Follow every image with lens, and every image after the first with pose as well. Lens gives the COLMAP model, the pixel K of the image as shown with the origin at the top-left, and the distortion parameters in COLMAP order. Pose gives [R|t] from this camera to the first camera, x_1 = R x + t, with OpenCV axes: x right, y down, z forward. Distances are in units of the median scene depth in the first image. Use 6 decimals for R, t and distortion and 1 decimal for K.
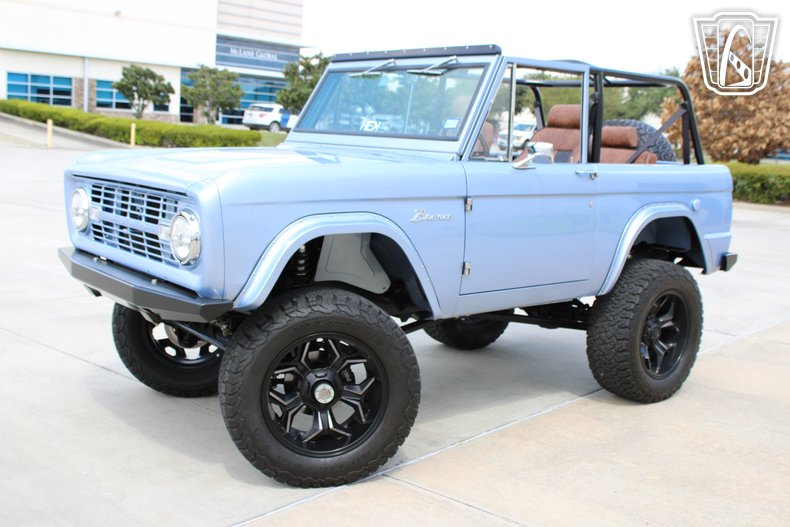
lens RADIAL K [[879.3, 0, 395.0], [0, 879.3, 263.5], [0, 0, 1]] dist [-0.077155, 0.030149]
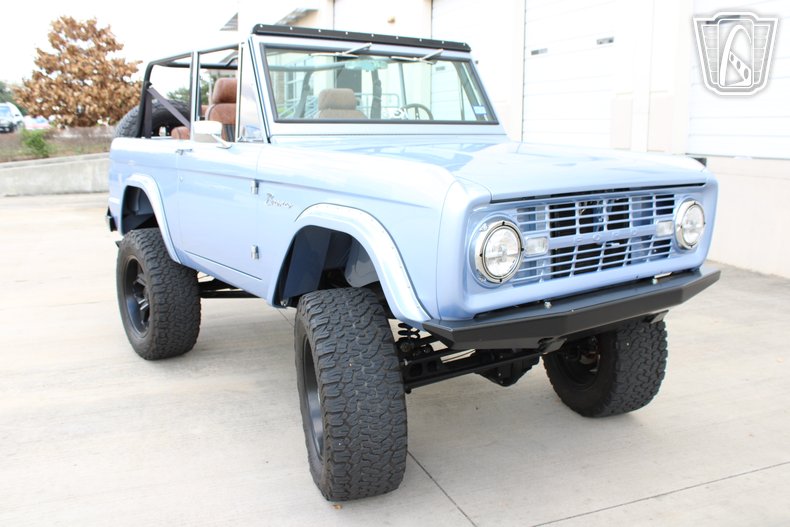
lens RADIAL K [[730.8, 0, 395.0], [0, 730.8, 263.5], [0, 0, 1]] dist [-0.144715, 0.135841]
pose [[0.039932, -0.228310, 0.972769, -0.919778], [0.147244, 0.964262, 0.220269, -0.189162], [-0.988294, 0.134439, 0.072122, 1.054303]]
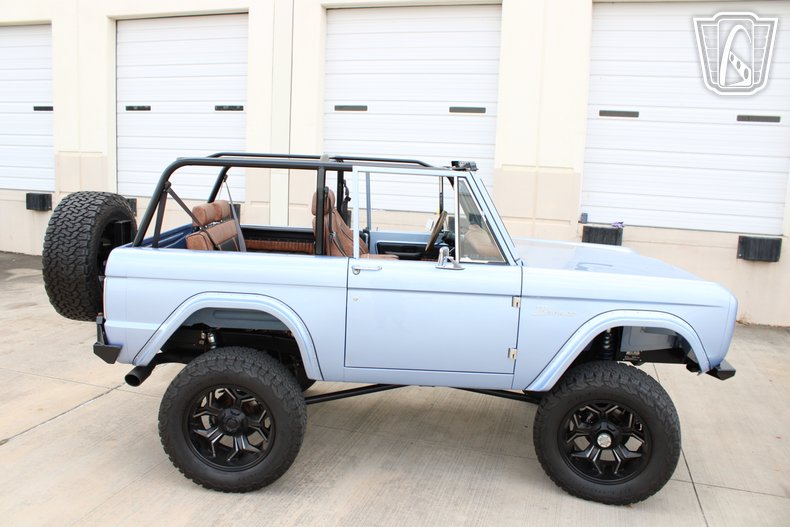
lens RADIAL K [[652.1, 0, 393.0], [0, 652.1, 268.3], [0, 0, 1]] dist [-0.165577, 0.147142]
pose [[-0.764682, -0.180342, 0.618658, -0.555754], [0.022069, 0.952149, 0.304835, -0.421752], [-0.644030, 0.246756, -0.724112, 1.947411]]
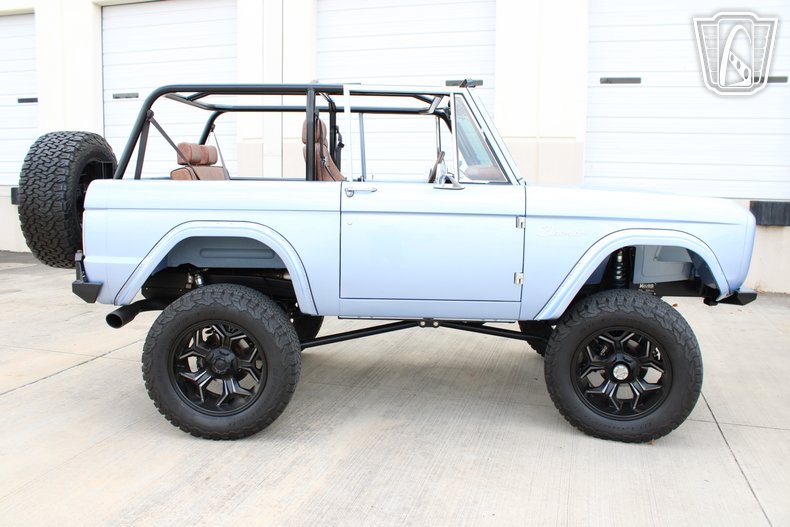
lens RADIAL K [[668.1, 0, 395.0], [0, 668.1, 263.5], [0, 0, 1]] dist [-0.158774, 0.138935]
pose [[-0.770260, -0.140781, 0.621997, -0.559225], [0.048288, 0.959654, 0.277005, -0.303971], [-0.635900, 0.243401, -0.732385, 1.950327]]
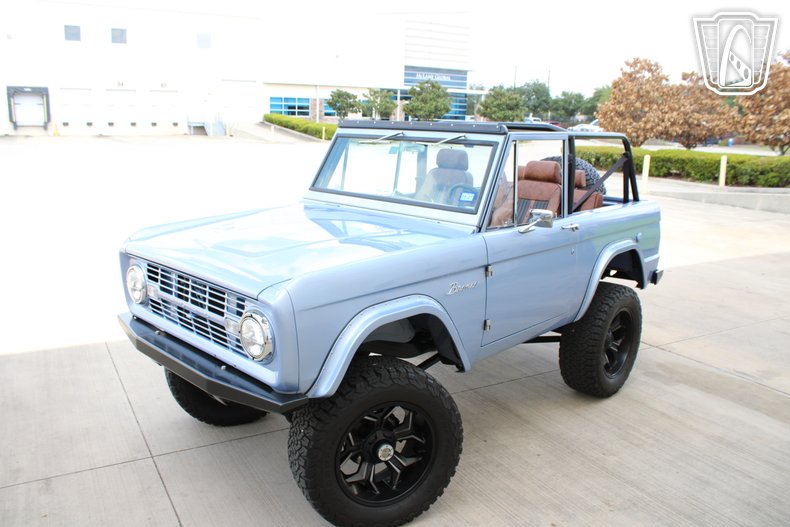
lens RADIAL K [[652.1, 0, 393.0], [0, 652.1, 268.3], [0, 0, 1]] dist [-0.165577, 0.147142]
pose [[0.993326, -0.047644, 0.105045, -0.123050], [0.038967, 0.995774, 0.083160, -0.138883], [-0.108563, -0.078512, 0.990984, 0.163836]]
